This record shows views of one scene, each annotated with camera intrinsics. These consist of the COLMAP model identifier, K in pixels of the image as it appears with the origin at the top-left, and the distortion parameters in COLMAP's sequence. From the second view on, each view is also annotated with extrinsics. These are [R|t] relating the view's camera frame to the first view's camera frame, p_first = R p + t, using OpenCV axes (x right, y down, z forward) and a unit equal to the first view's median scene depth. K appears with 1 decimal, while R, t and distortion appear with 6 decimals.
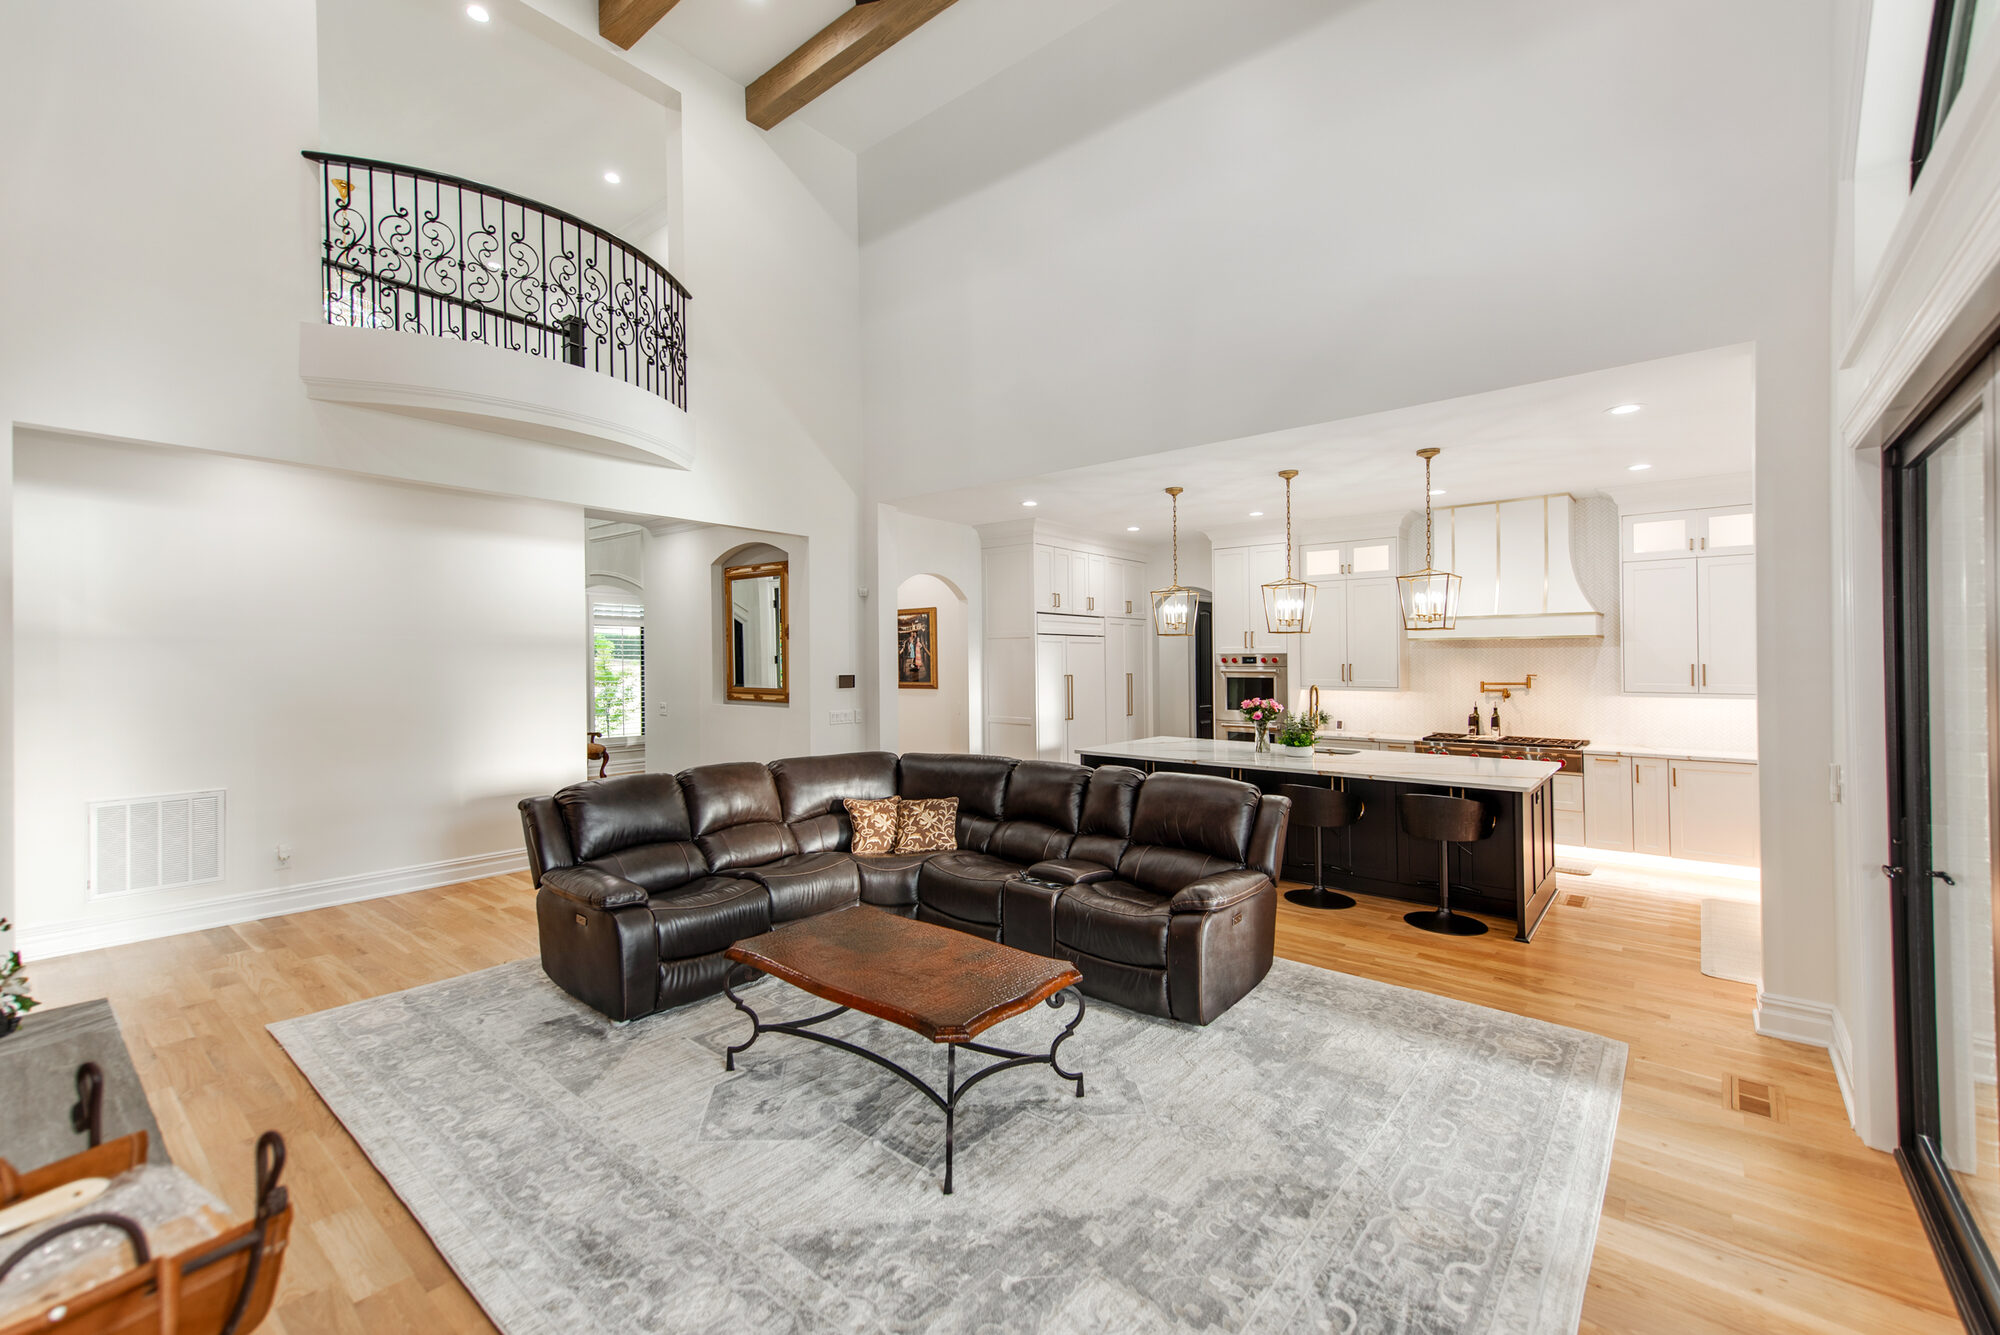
lens RADIAL K [[855.1, 0, 976.1], [0, 855.1, 643.8], [0, 0, 1]] dist [0.019522, -0.001450]
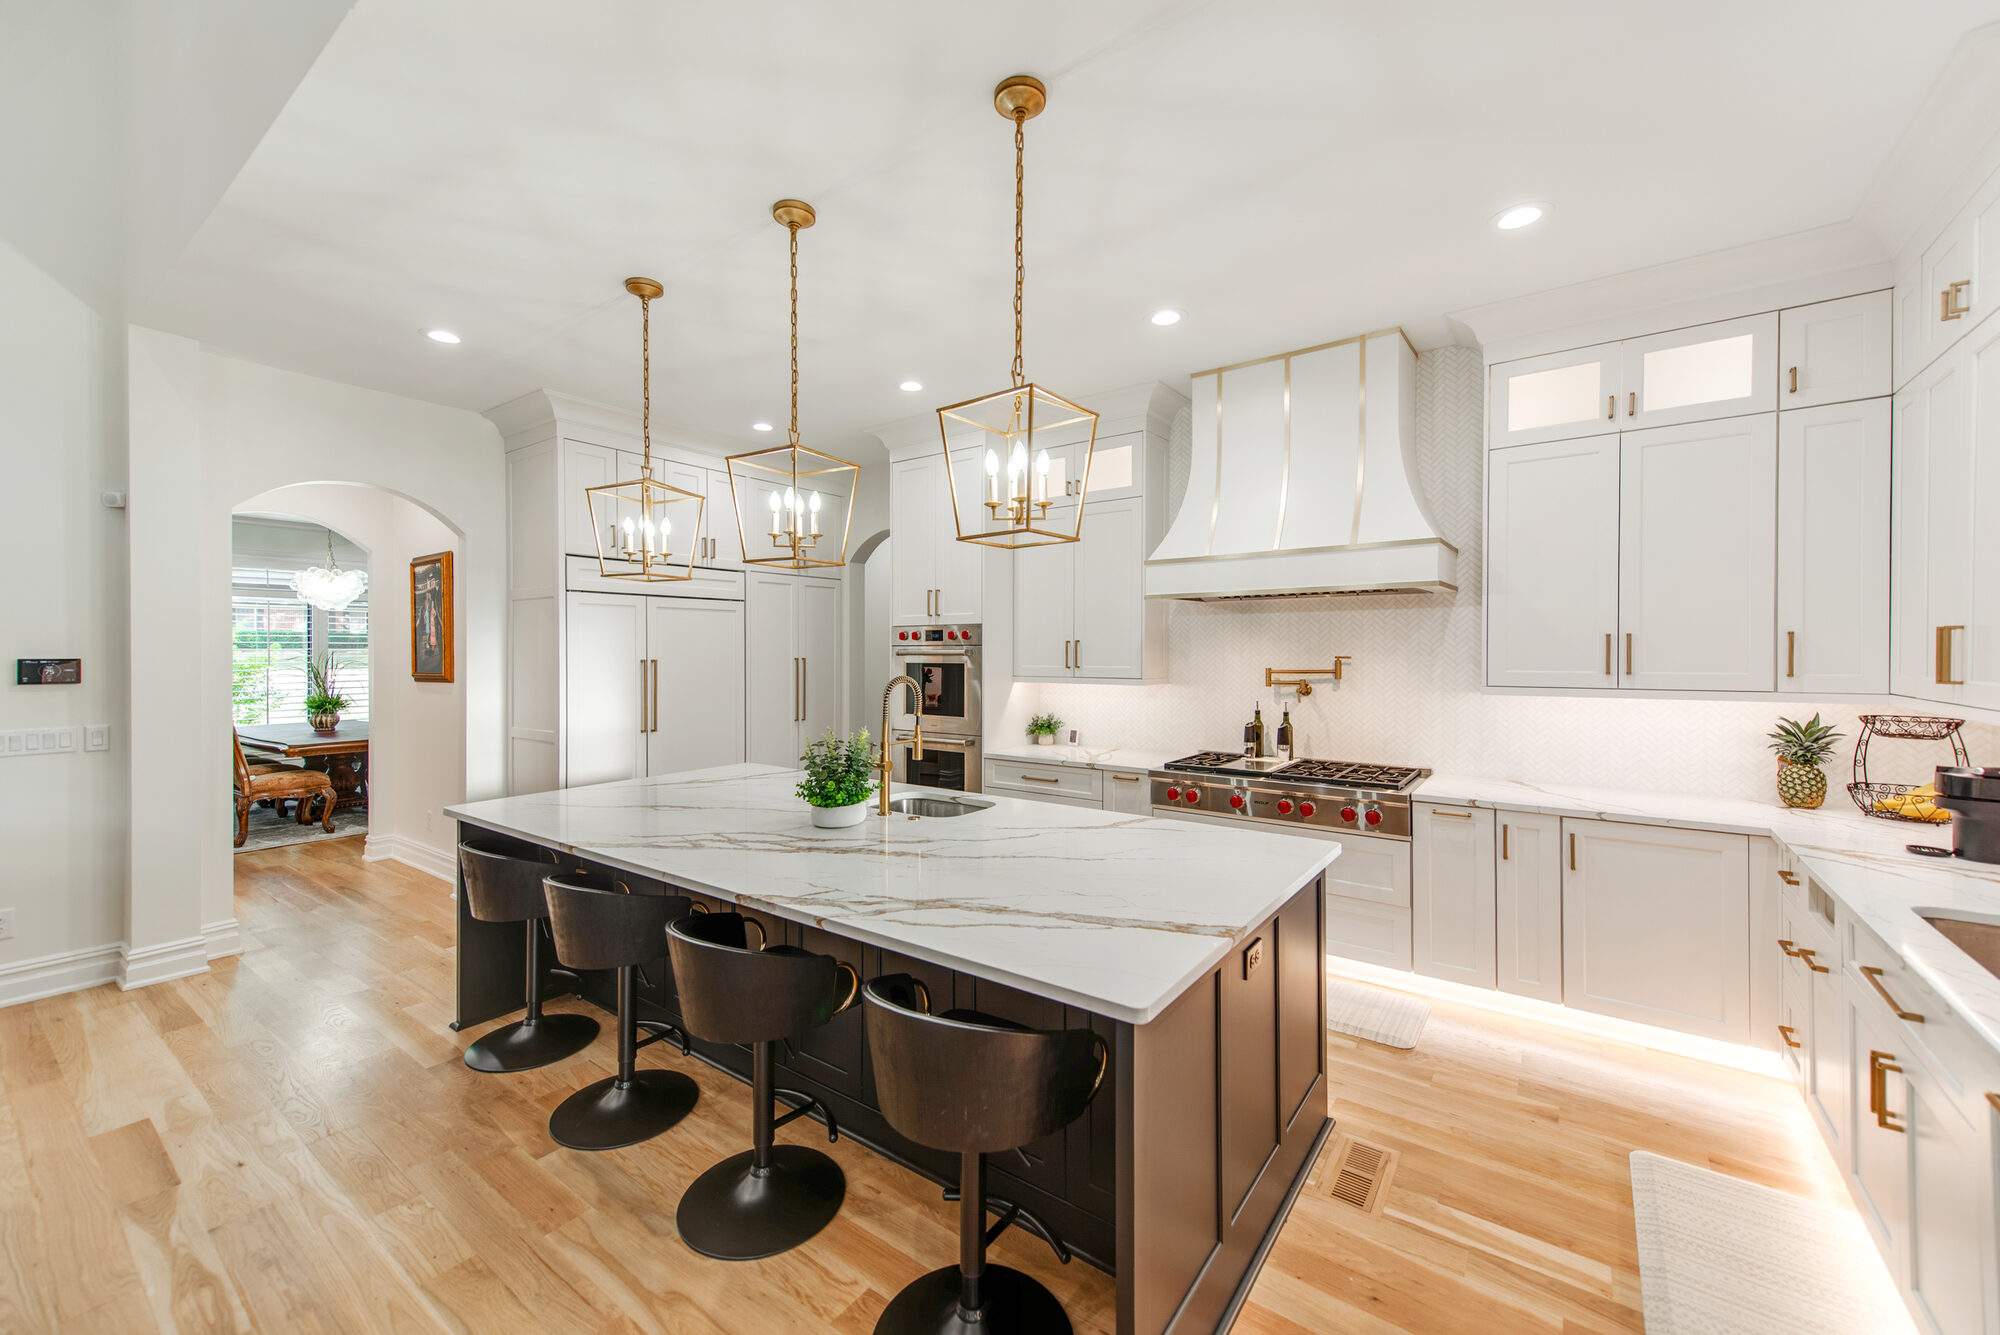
lens RADIAL K [[789.0, 0, 990.4], [0, 789.0, 658.7], [0, 0, 1]] dist [0.010102, -0.000291]
pose [[0.997909, -0.001332, 0.064622, 0.398776], [-0.000530, 0.999586, 0.028784, 0.023800], [-0.064633, -0.028758, 0.997495, 0.513789]]
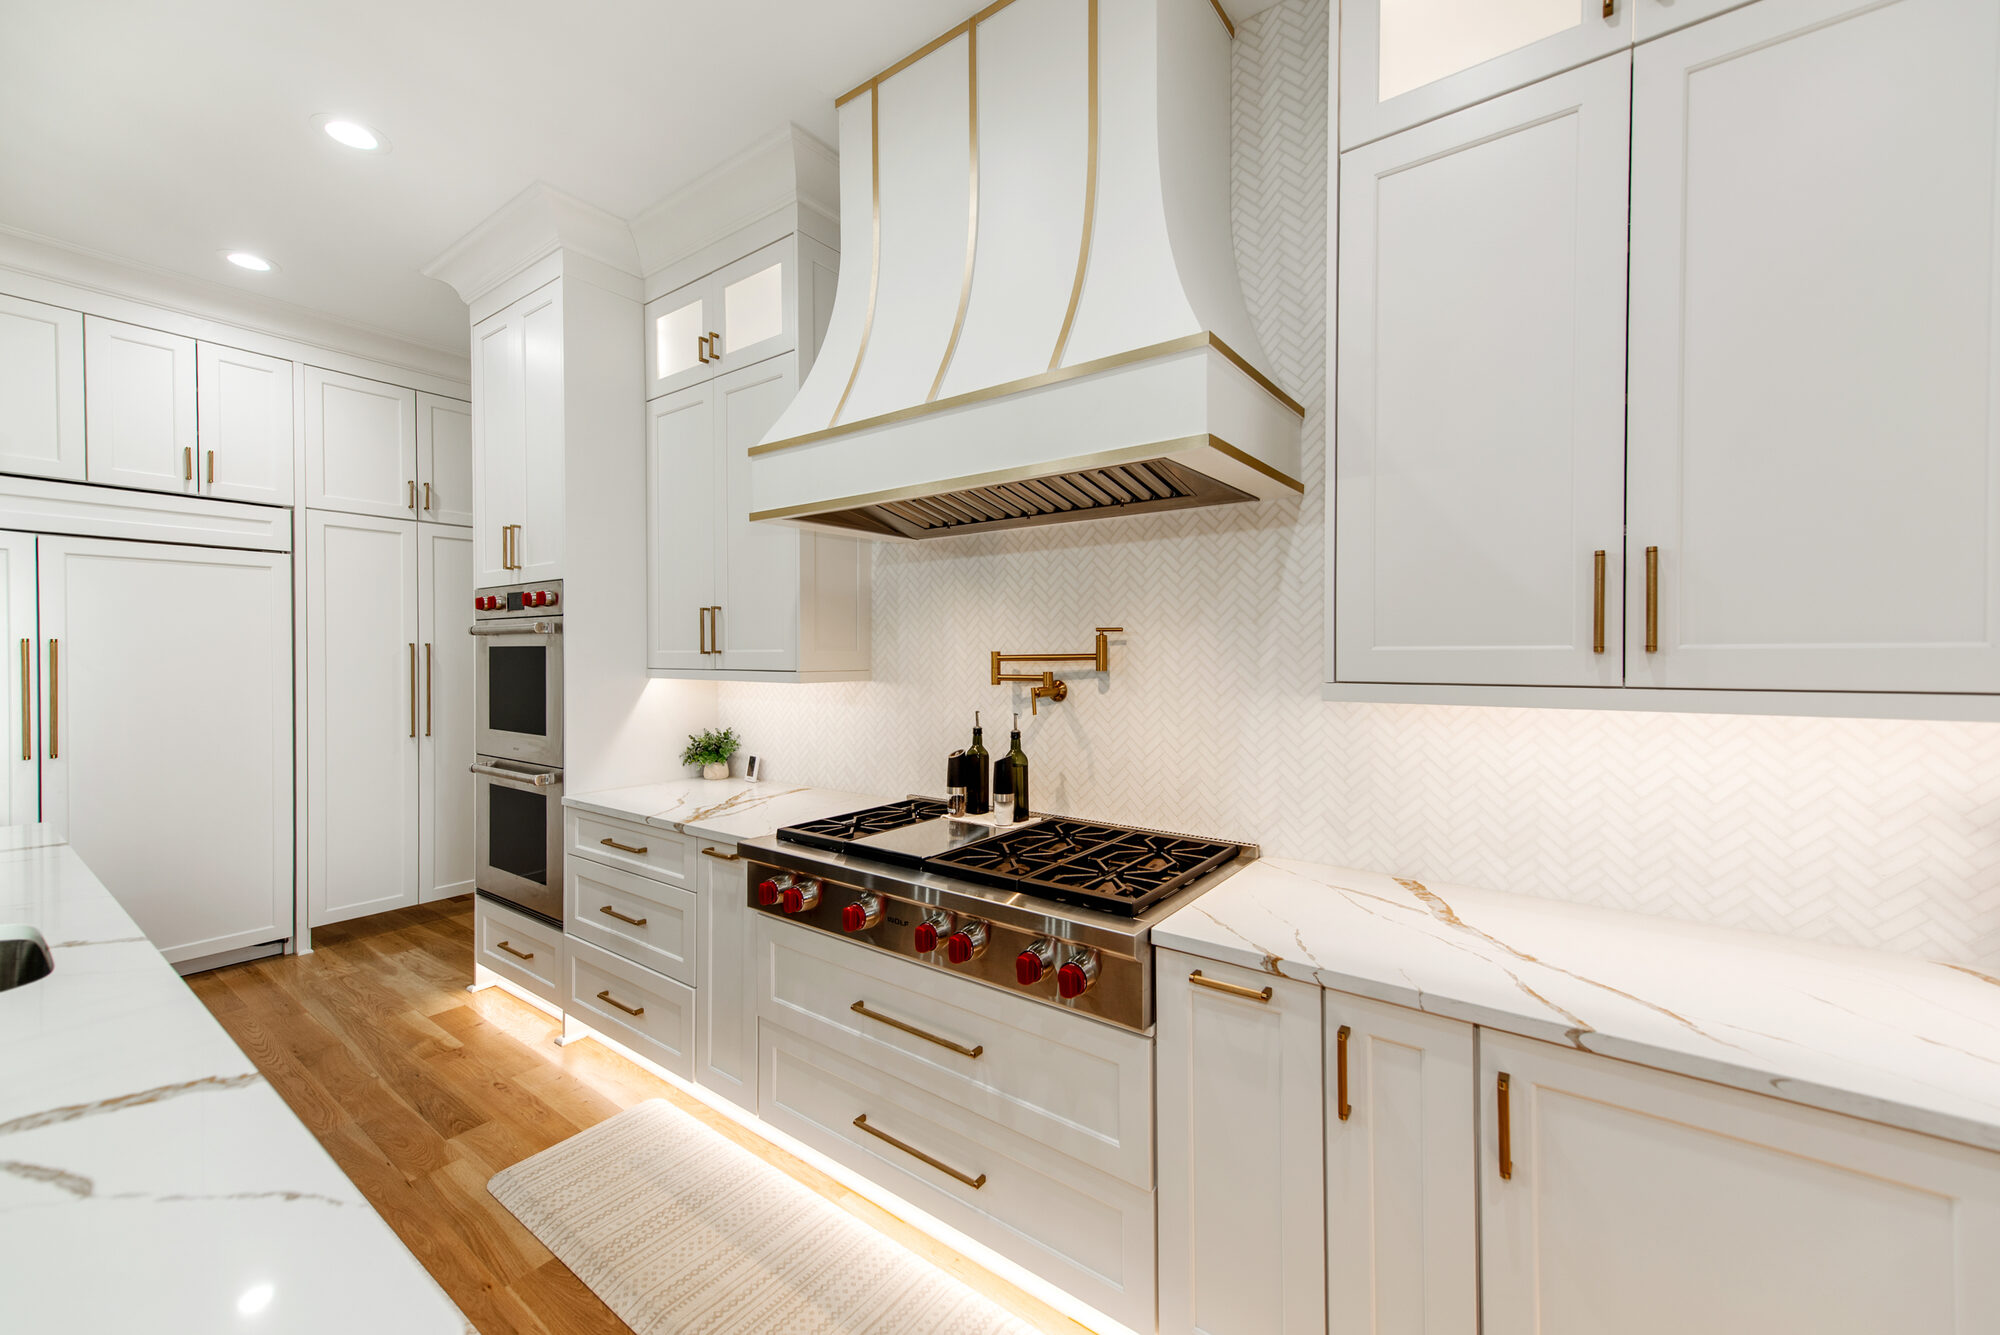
lens RADIAL K [[789.0, 0, 1003.5], [0, 789.0, 660.6], [0, 0, 1]] dist [0.010102, -0.000291]
pose [[0.997240, 0.001961, 0.074220, 0.633086], [-0.003938, 0.999641, 0.026502, 0.043623], [-0.074142, -0.026722, 0.996890, 0.774651]]
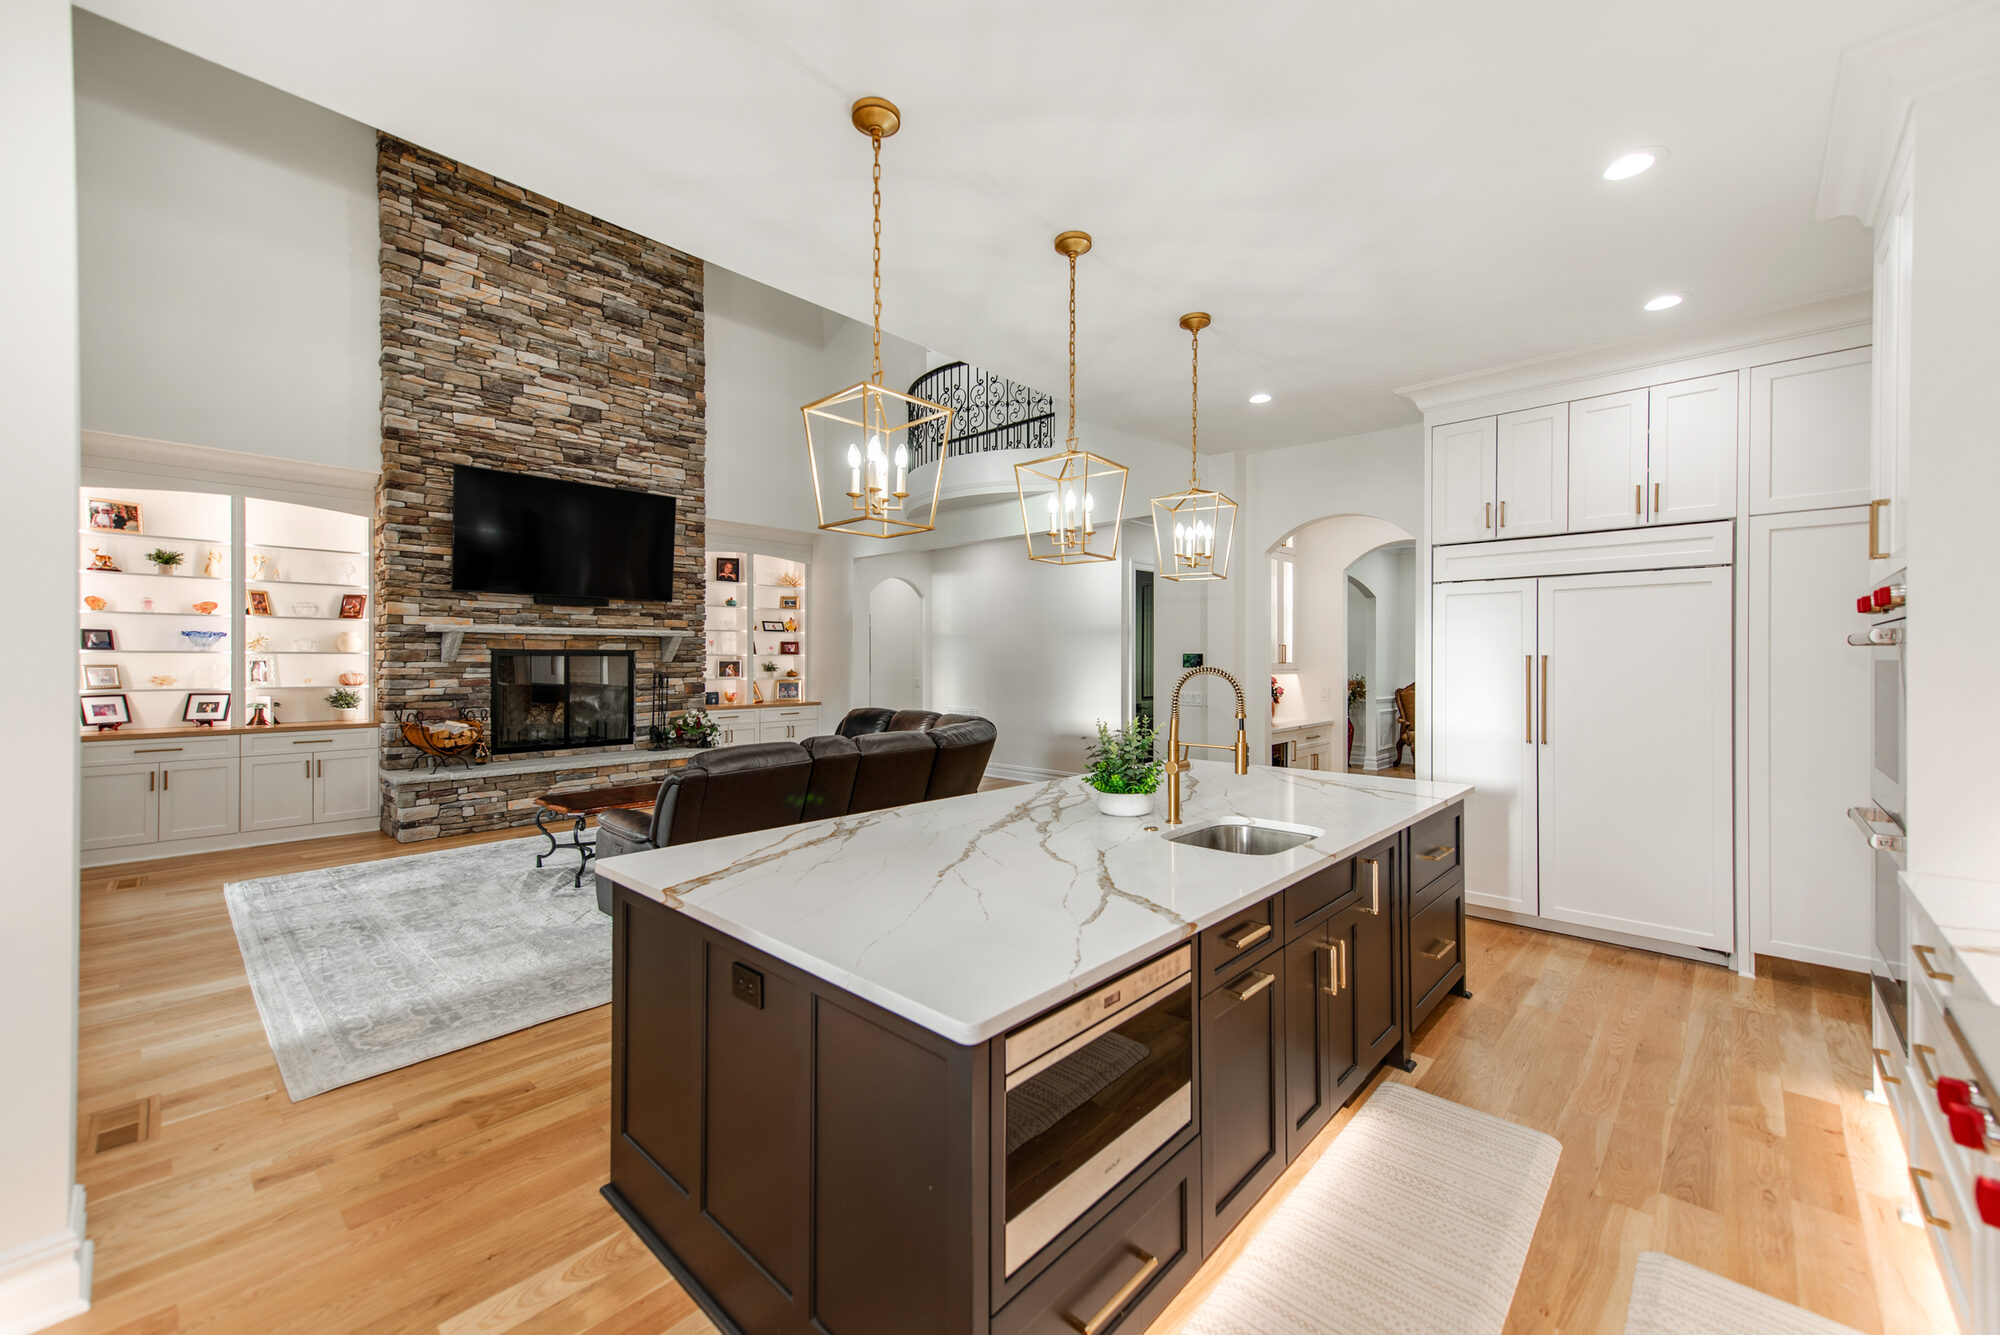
lens RADIAL K [[789.0, 0, 996.2], [0, 789.0, 661.6], [0, 0, 1]] dist [0.010102, -0.000291]
pose [[-0.058228, 0.002476, -0.998300, 0.751518], [0.018341, 0.999831, 0.001410, 0.042014], [0.998135, -0.018228, -0.058264, 0.883748]]
